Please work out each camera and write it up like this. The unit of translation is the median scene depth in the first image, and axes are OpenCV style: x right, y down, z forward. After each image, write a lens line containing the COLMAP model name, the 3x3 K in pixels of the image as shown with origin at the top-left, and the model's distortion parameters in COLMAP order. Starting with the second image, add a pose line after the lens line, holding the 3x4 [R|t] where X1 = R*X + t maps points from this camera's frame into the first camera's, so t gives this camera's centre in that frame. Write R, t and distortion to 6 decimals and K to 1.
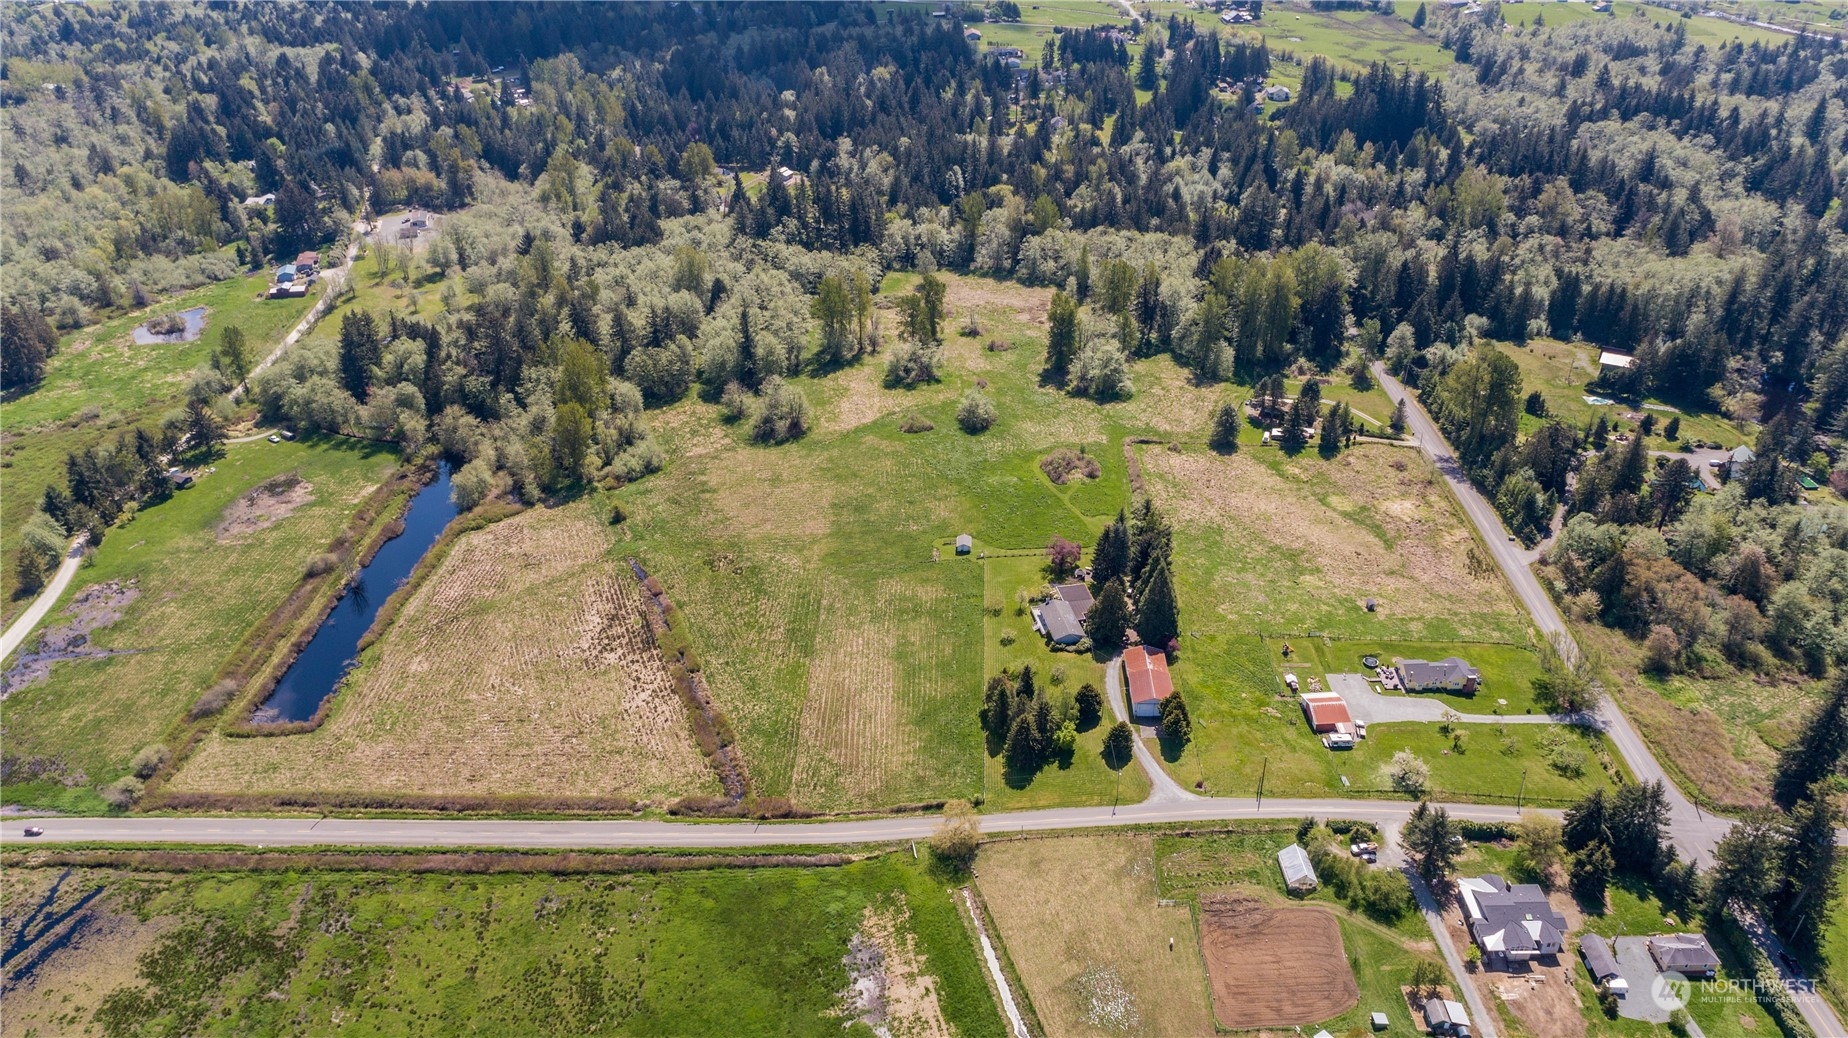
lens RADIAL K [[1284.5, 0, 922.3], [0, 1284.5, 512.0], [0, 0, 1]] dist [-0.006370, -0.000498]
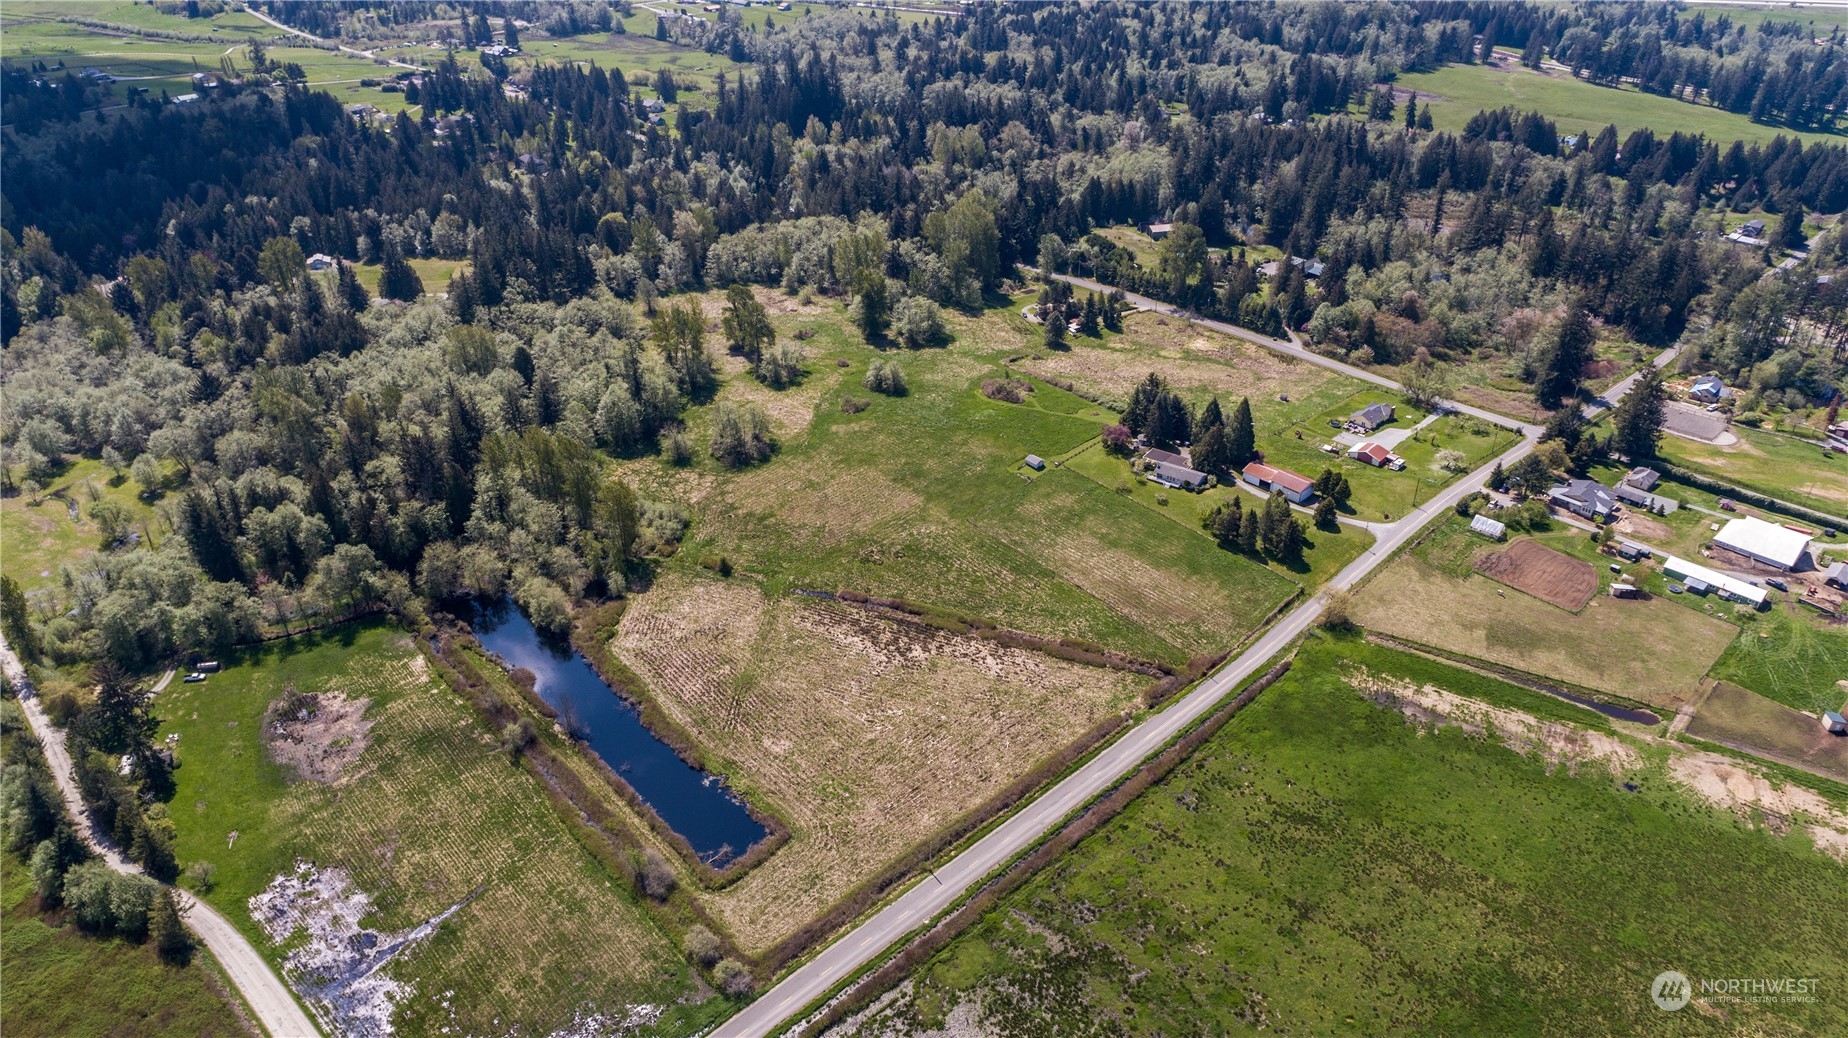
lens RADIAL K [[1250.7, 0, 924.0], [0, 1250.7, 519.0], [0, 0, 1]] dist [-0.008156, 0.005234]
pose [[0.706873, -0.344539, 0.617757, -0.782050], [0.352760, 0.928705, 0.114314, -0.095018], [-0.613099, 0.137114, 0.778016, 0.195941]]
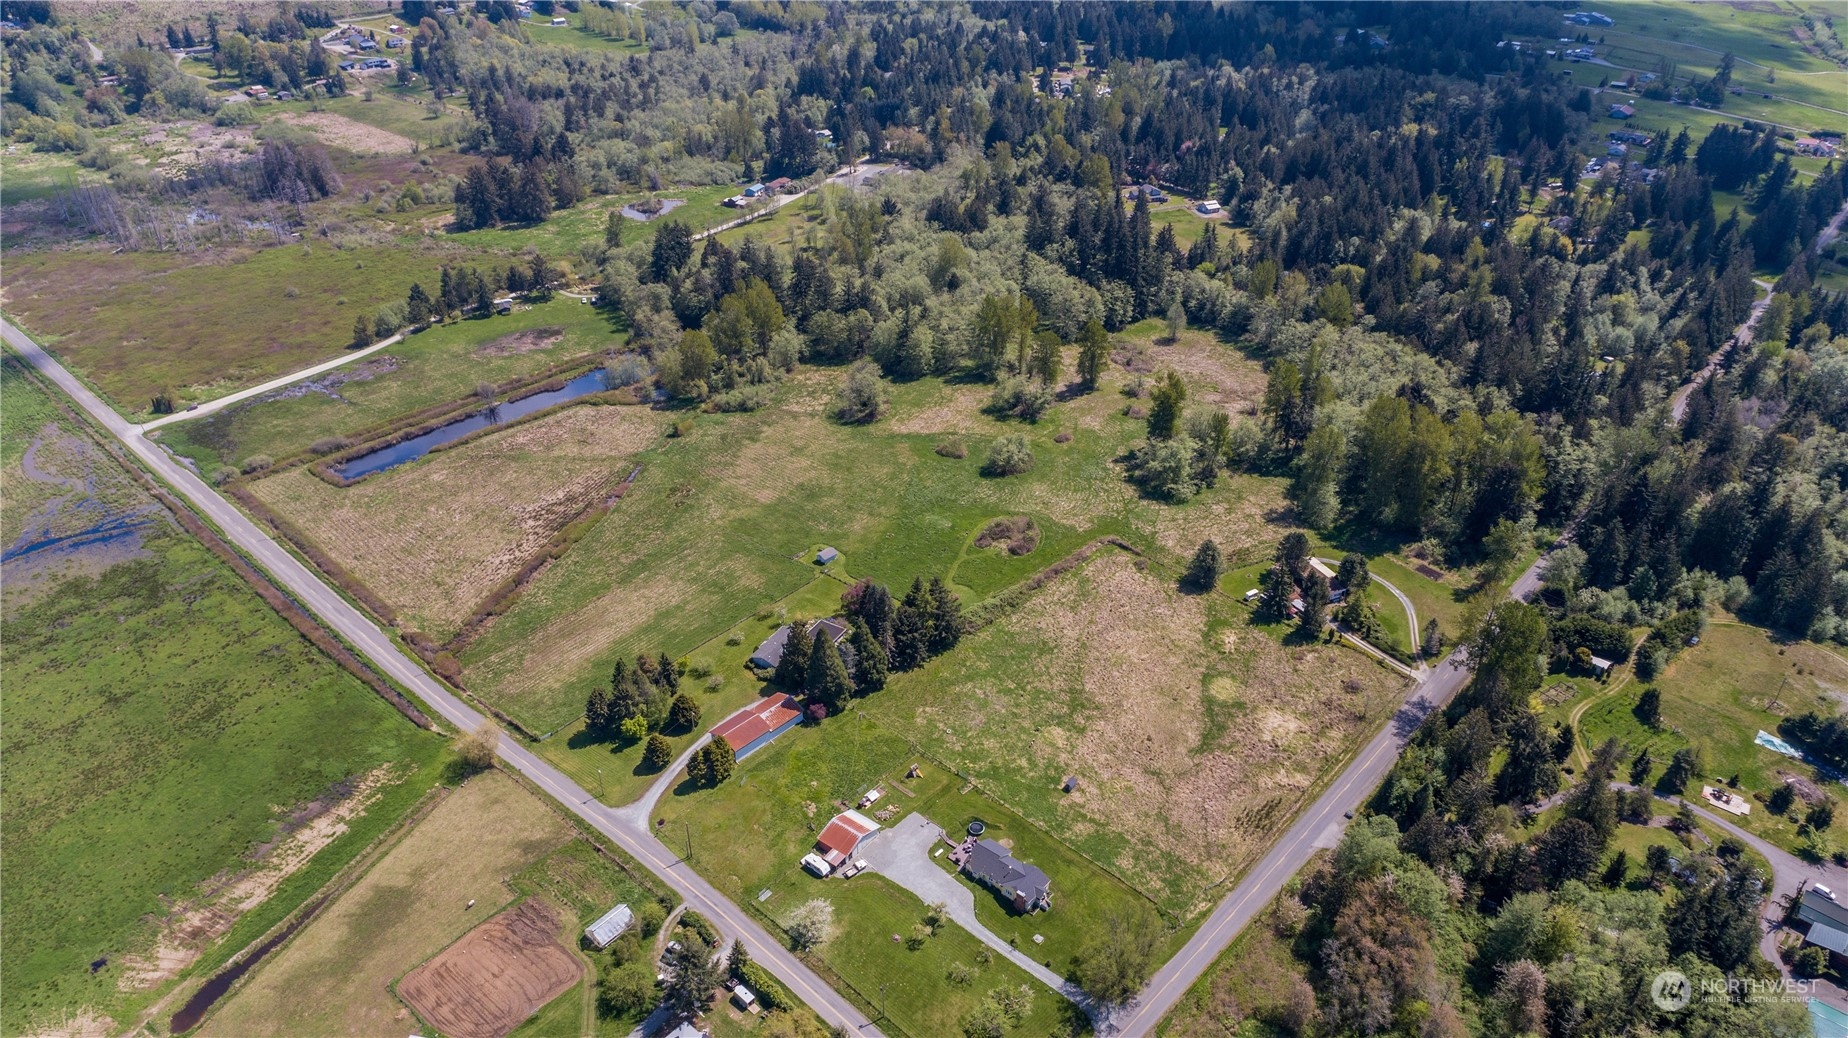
lens RADIAL K [[1250.7, 0, 924.0], [0, 1250.7, 519.0], [0, 0, 1]] dist [-0.008156, 0.005234]
pose [[0.753112, 0.355031, -0.553874, 0.653957], [-0.349558, 0.929161, 0.120289, -0.154638], [0.557344, 0.103020, 0.823866, 0.228511]]
